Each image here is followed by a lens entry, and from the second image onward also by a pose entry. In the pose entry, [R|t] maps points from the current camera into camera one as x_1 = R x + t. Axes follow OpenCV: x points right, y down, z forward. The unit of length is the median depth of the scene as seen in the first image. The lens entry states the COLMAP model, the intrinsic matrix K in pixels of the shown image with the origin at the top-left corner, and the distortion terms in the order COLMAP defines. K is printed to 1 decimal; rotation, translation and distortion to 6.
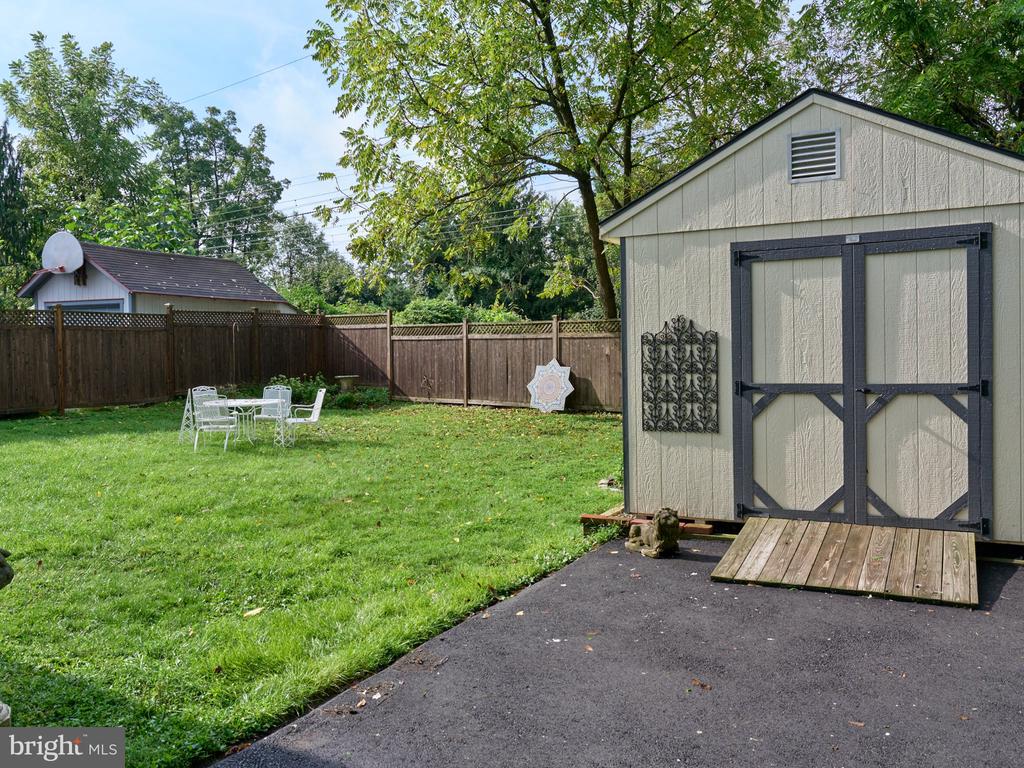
lens RADIAL K [[809.7, 0, 508.7], [0, 809.7, 350.0], [0, 0, 1]] dist [-0.029156, 0.001293]
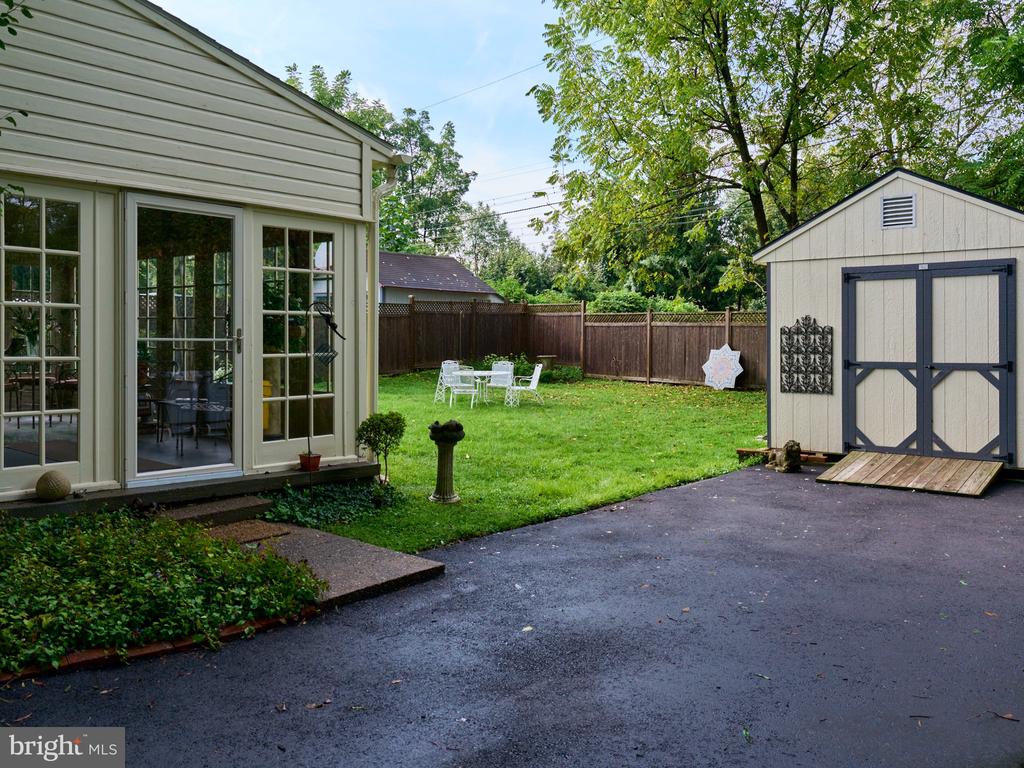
lens RADIAL K [[809.7, 0, 508.7], [0, 809.7, 350.0], [0, 0, 1]] dist [-0.029156, 0.001293]
pose [[0.977145, 0.017321, -0.211866, -0.004126], [-0.013164, 0.999692, 0.021018, -0.001048], [0.212165, -0.017749, 0.977073, -0.234755]]
